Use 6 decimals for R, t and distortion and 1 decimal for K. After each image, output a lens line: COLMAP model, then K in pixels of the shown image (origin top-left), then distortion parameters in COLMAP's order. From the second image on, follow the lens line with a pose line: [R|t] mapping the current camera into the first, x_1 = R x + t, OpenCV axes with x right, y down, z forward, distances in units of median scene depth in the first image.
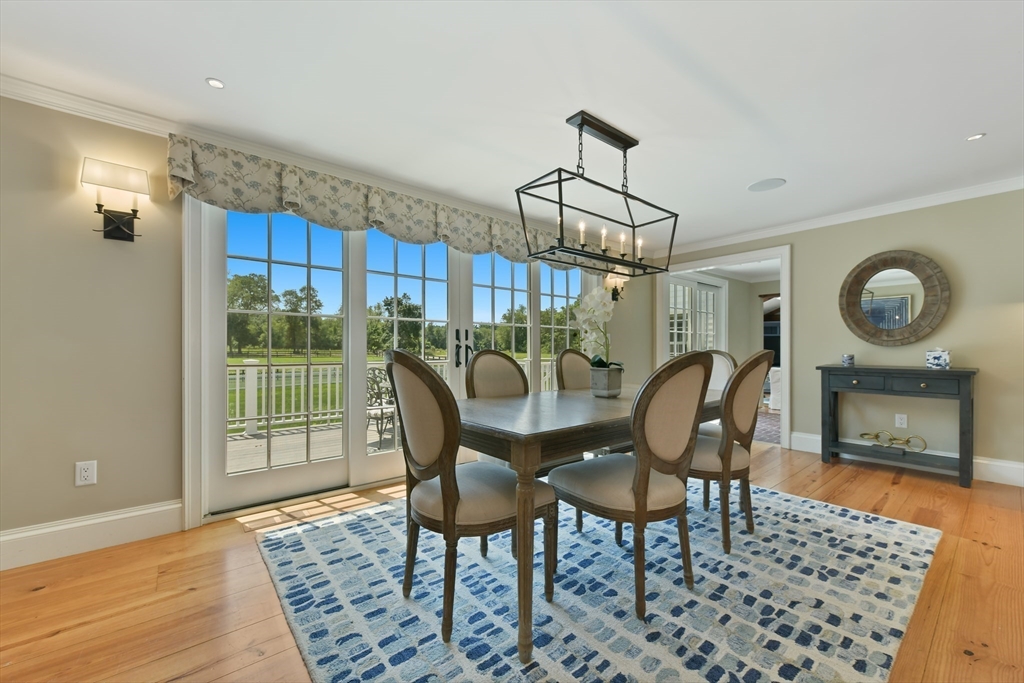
lens RADIAL K [[421.4, 0, 530.6], [0, 421.4, 343.4], [0, 0, 1]] dist [-0.018542, -0.000161]
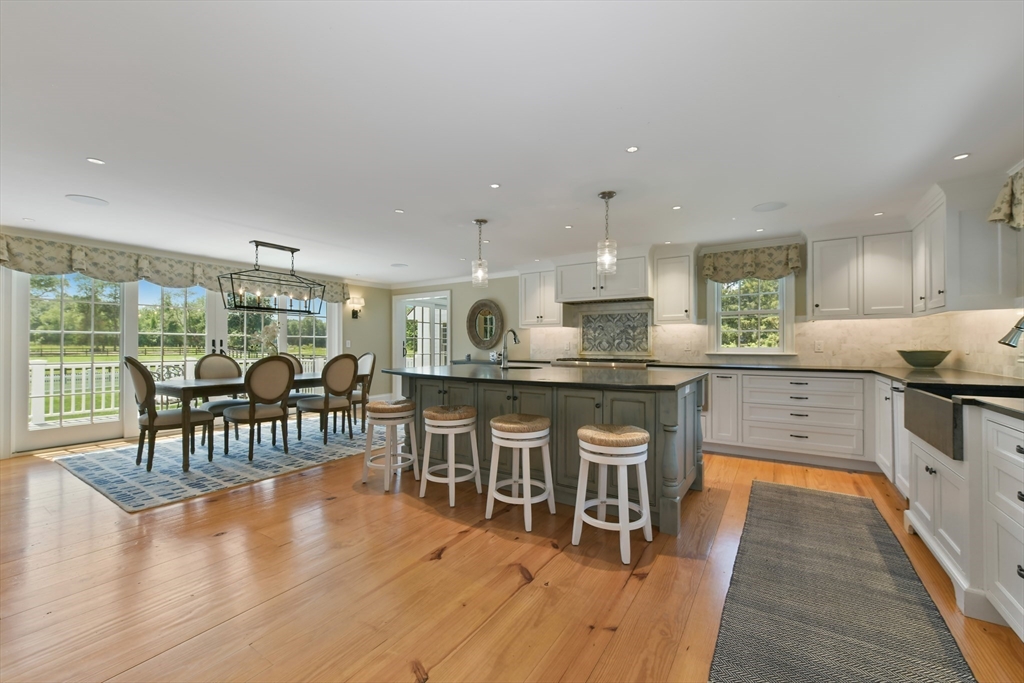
lens RADIAL K [[403.7, 0, 512.0], [0, 403.7, 341.5], [0, 0, 1]] dist [0.000456, 0.000182]
pose [[0.957688, 0.004907, 0.287766, 0.518190], [-0.001884, 0.999940, -0.010780, -0.013265], [-0.287801, 0.009782, 0.957640, -0.868918]]
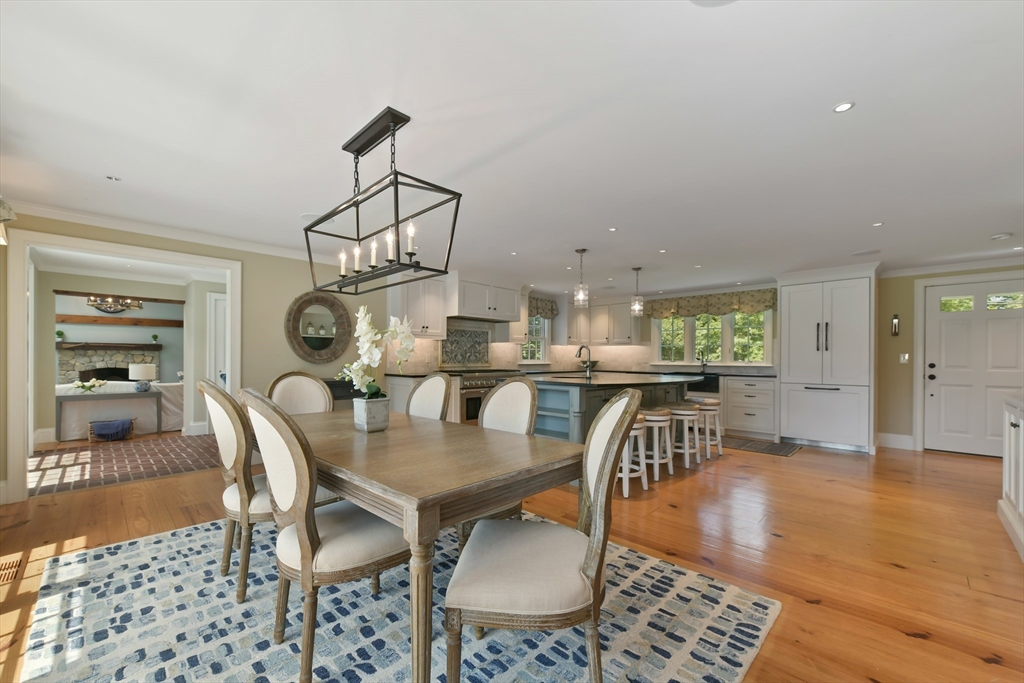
lens RADIAL K [[415.1, 0, 510.9], [0, 415.1, 358.9], [0, 0, 1]] dist [0.000946, 0.000130]
pose [[-0.104513, 0.000725, 0.994523, -0.547007], [-0.002961, 0.999995, -0.001040, -0.011068], [-0.994519, -0.003054, -0.104510, 0.615765]]
